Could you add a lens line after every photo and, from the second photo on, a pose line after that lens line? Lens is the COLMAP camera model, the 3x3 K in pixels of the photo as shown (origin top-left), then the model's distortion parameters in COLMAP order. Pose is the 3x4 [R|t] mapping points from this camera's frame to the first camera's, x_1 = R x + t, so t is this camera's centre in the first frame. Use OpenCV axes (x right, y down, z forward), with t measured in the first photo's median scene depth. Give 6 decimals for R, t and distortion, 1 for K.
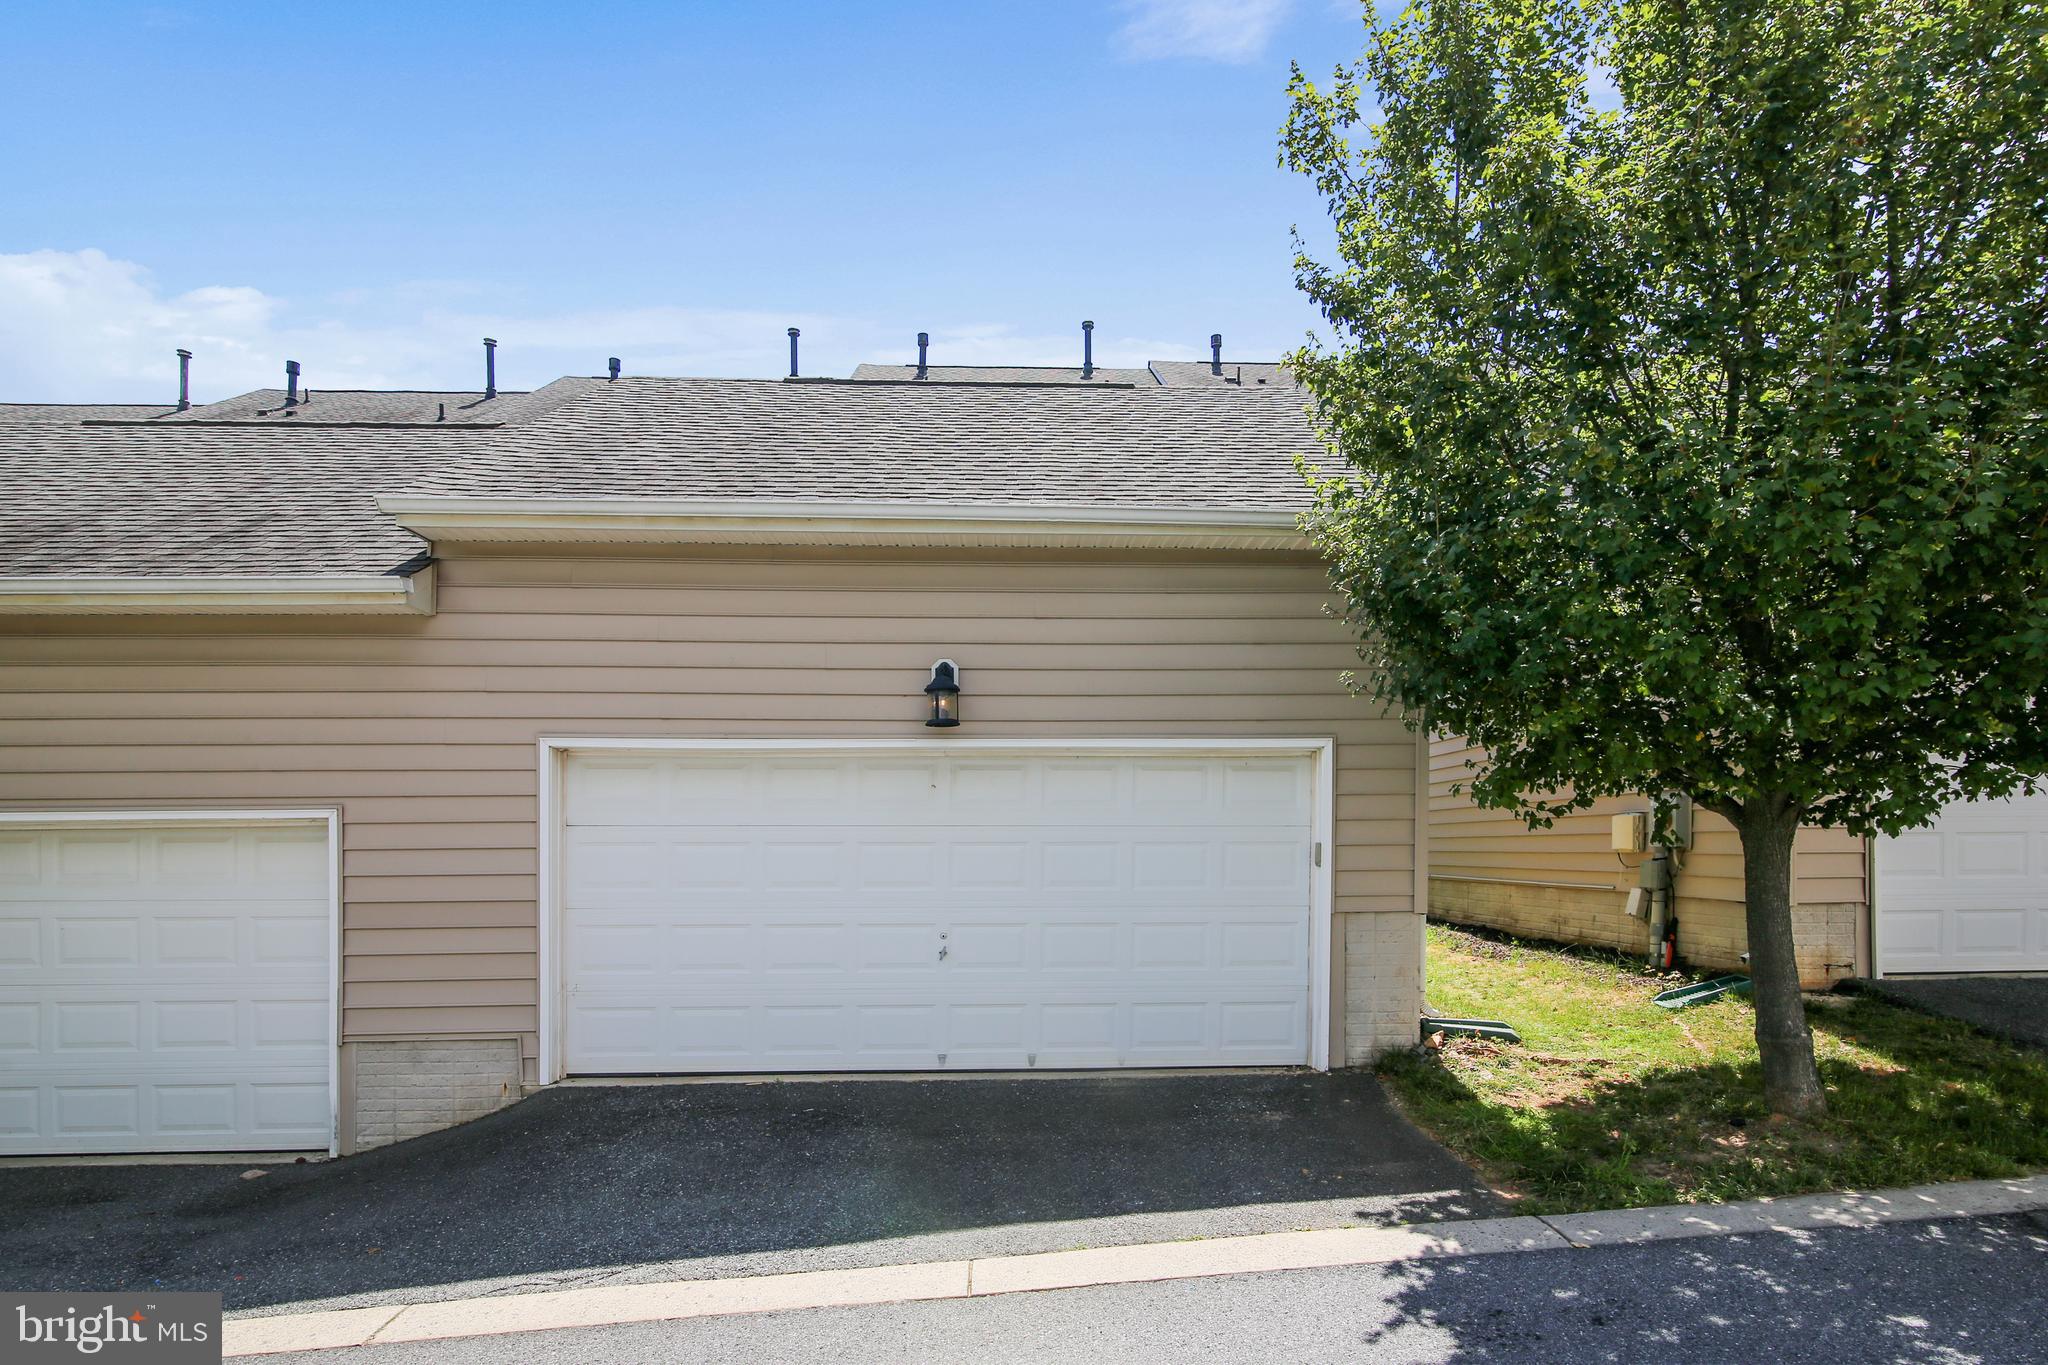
lens RADIAL K [[967.8, 0, 1023.7], [0, 967.8, 838.9], [0, 0, 1]] dist [0.000704, 0.000074]
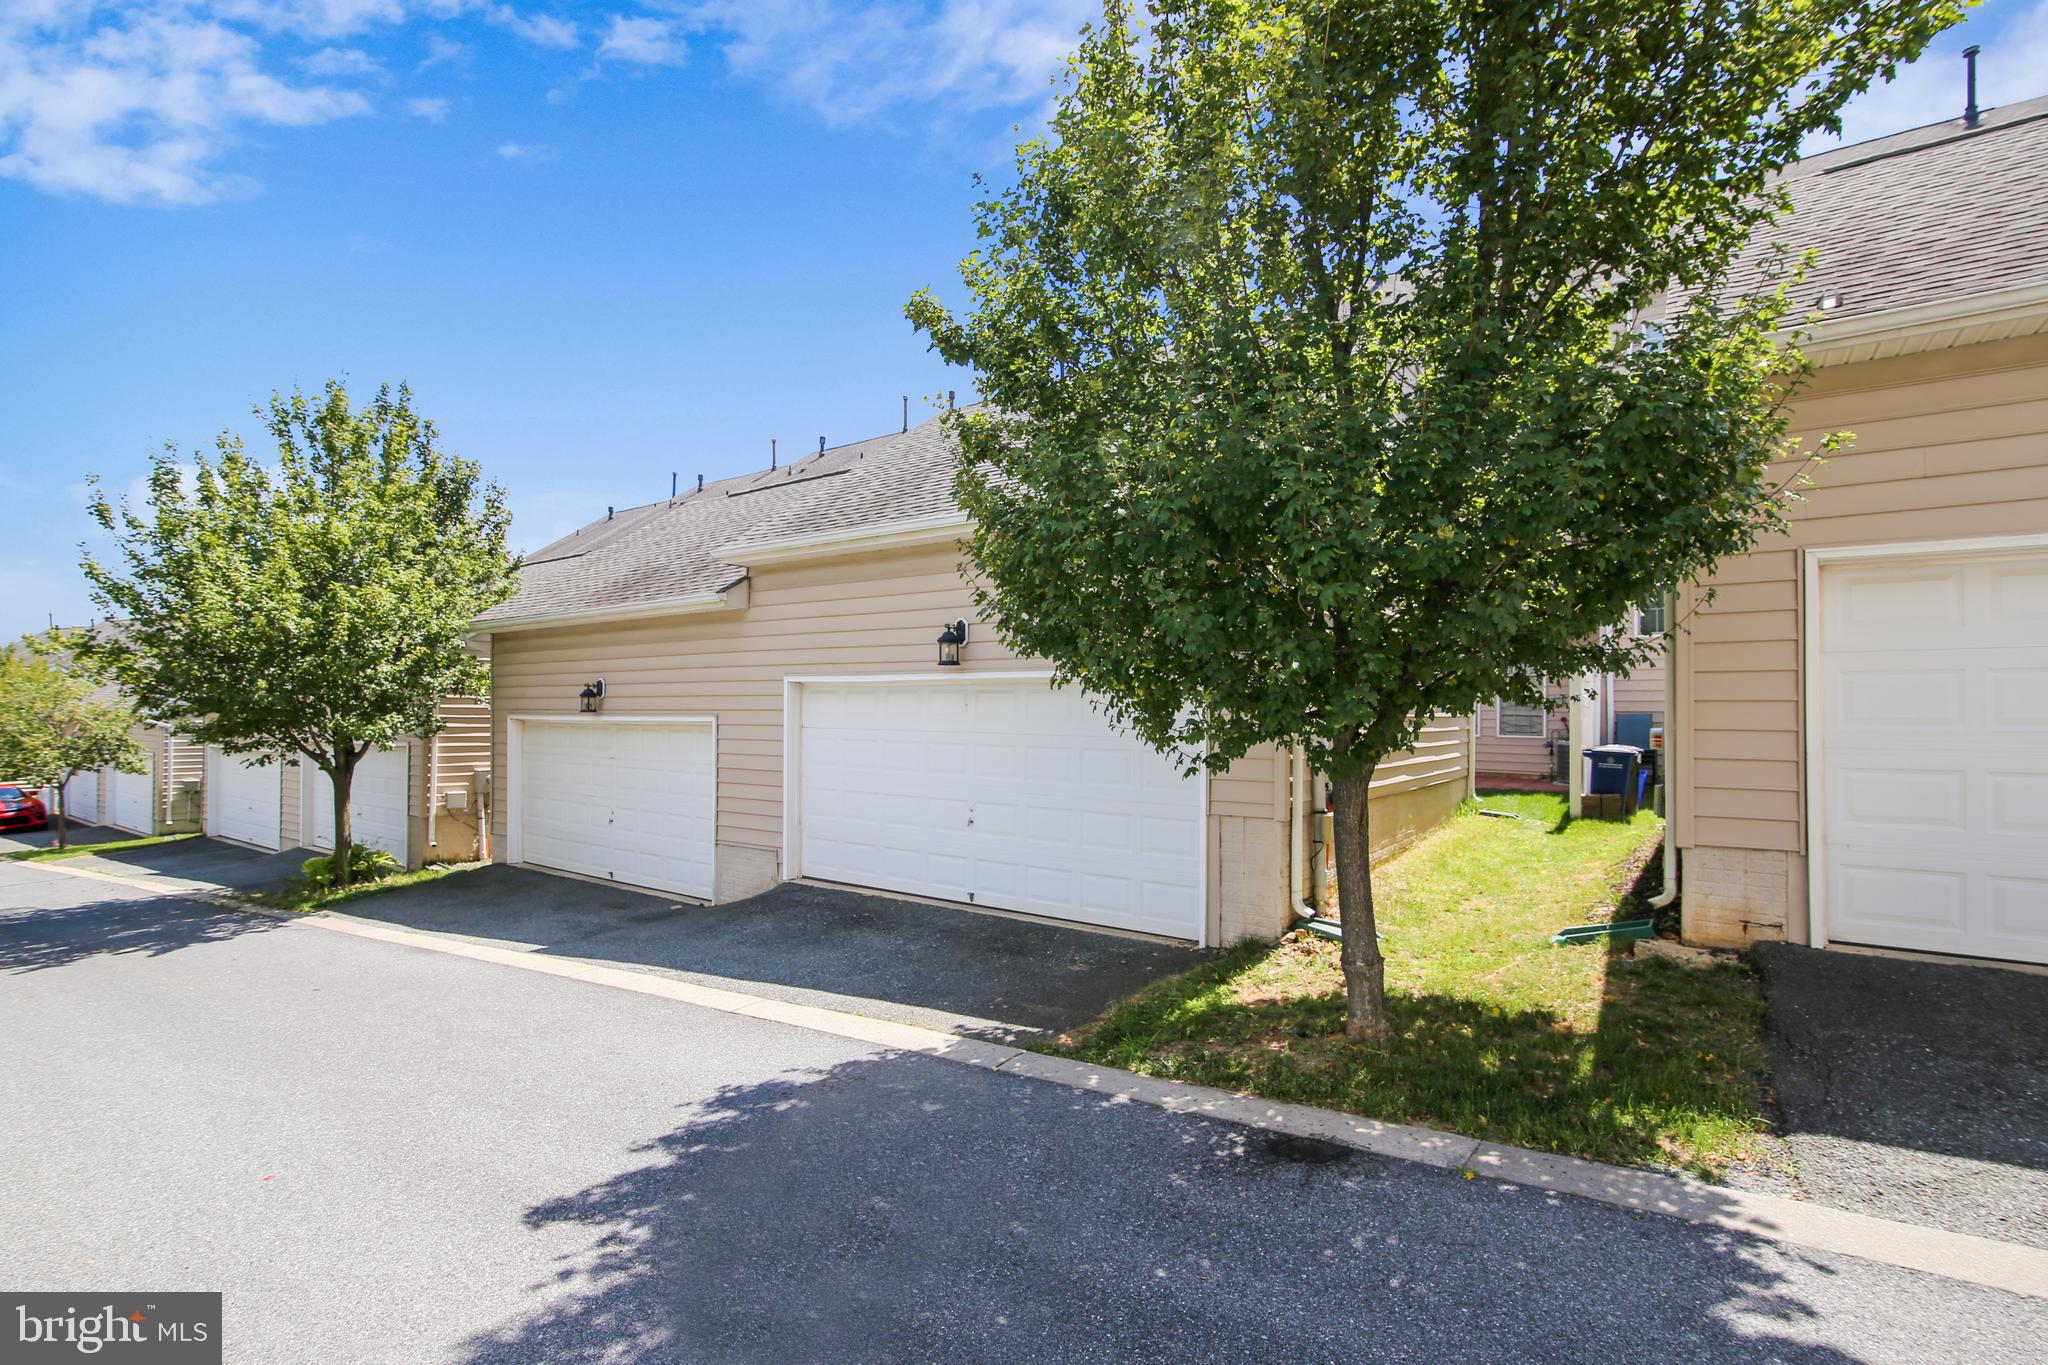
lens RADIAL K [[941.5, 0, 1121.7], [0, 941.5, 690.0], [0, 0, 1]] dist [-0.000998, -0.000314]
pose [[0.804356, -0.001600, -0.594146, 0.973883], [-0.003222, 0.999970, -0.007055, -0.071106], [0.594139, 0.007589, 0.804326, 0.015608]]
